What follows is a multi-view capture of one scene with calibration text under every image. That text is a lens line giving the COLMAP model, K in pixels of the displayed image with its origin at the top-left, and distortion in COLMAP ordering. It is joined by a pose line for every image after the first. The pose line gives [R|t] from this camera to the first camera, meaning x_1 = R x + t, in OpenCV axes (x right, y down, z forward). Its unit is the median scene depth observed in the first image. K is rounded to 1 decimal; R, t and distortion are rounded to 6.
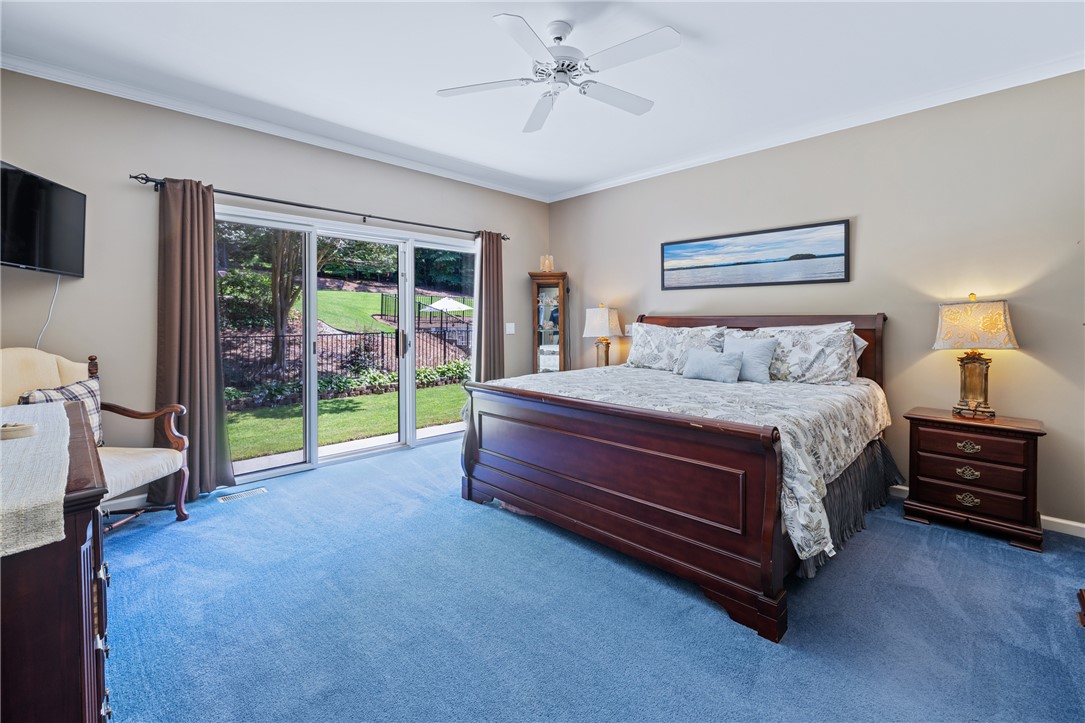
lens RADIAL K [[466.7, 0, 541.9], [0, 466.7, 331.0], [0, 0, 1]] dist [-0.001587, -0.000101]
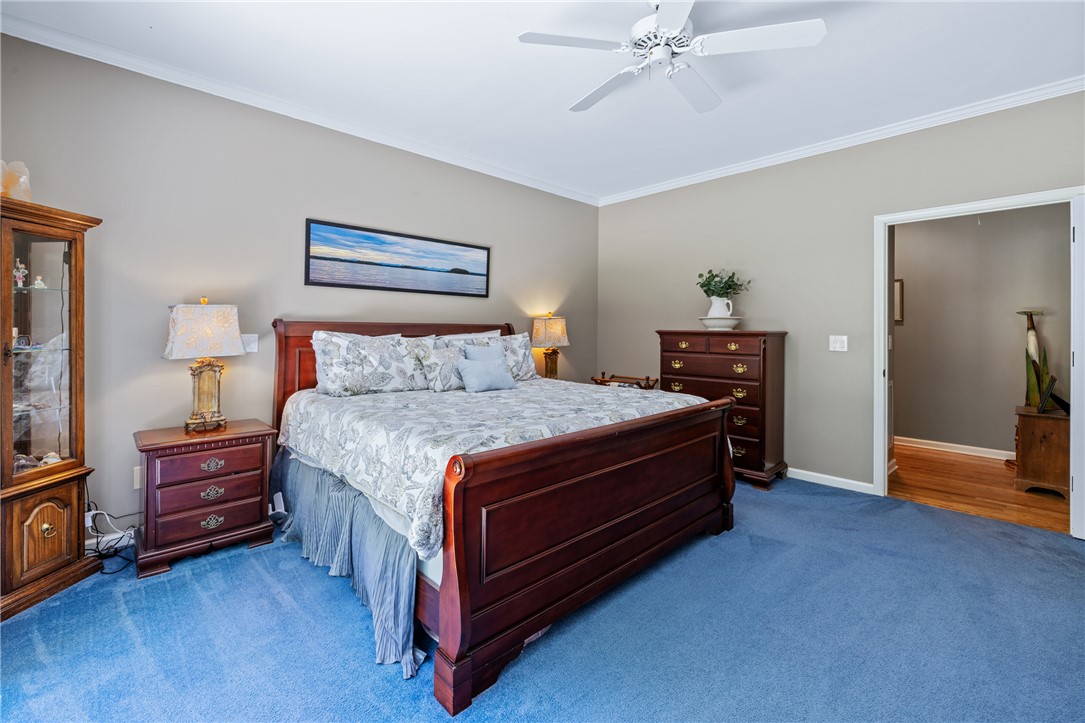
lens RADIAL K [[466.7, 0, 541.9], [0, 466.7, 331.0], [0, 0, 1]] dist [-0.001587, -0.000101]
pose [[0.015218, 0.011119, 0.999822, -0.487819], [0.031533, 0.999435, -0.011594, 0.000486], [-0.999387, 0.031704, 0.014859, 0.720848]]
